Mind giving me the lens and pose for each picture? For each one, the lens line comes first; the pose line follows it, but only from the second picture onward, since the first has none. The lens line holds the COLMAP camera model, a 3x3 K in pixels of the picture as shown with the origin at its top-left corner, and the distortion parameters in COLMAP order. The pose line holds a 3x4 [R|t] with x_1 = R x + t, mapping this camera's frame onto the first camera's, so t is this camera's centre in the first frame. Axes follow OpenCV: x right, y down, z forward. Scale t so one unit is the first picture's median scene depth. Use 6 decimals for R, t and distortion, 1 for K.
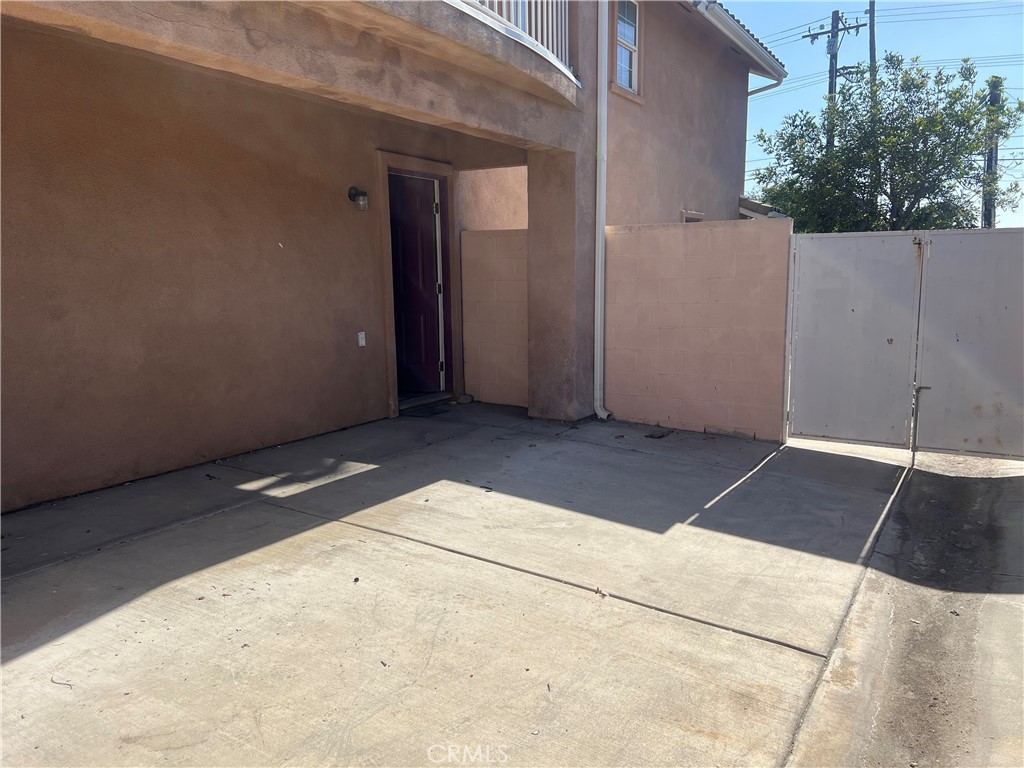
lens RADIAL K [[773.9, 0, 512.0], [0, 773.9, 384.0], [0, 0, 1]] dist [0.005783, 0.003982]
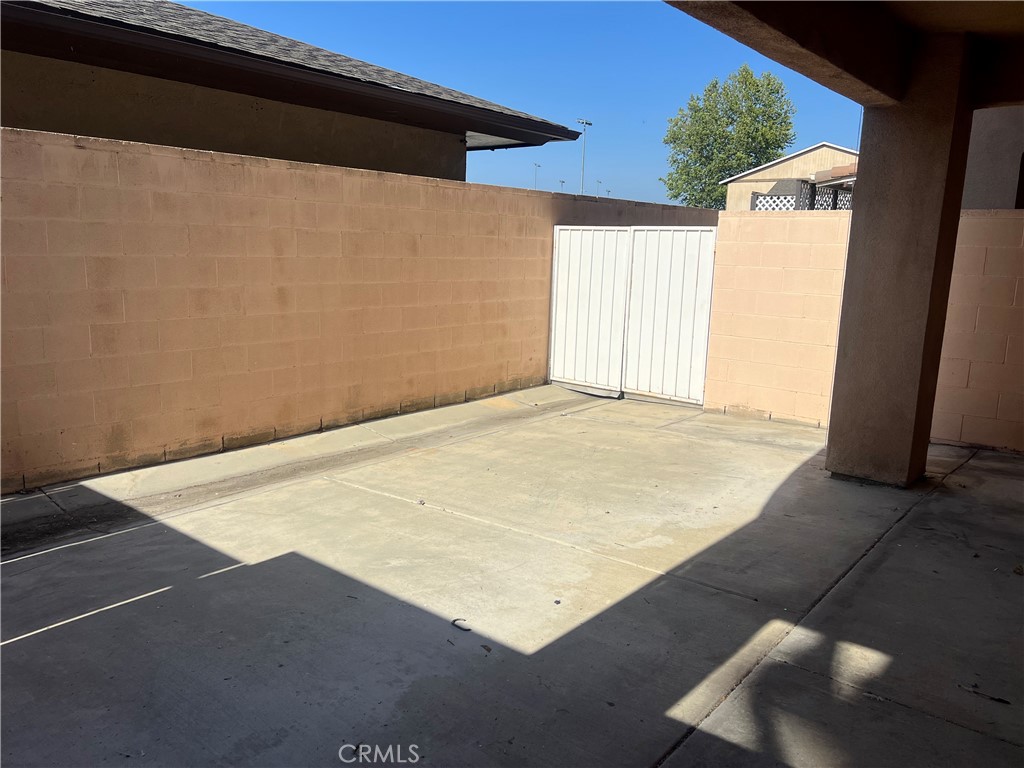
lens RADIAL K [[773.9, 0, 512.0], [0, 773.9, 384.0], [0, 0, 1]] dist [0.005783, 0.003982]
pose [[-0.989764, -0.050053, 0.133649, -0.164745], [-0.005730, 0.949662, 0.313224, -0.270300], [-0.142599, 0.309252, -0.940228, 1.718800]]
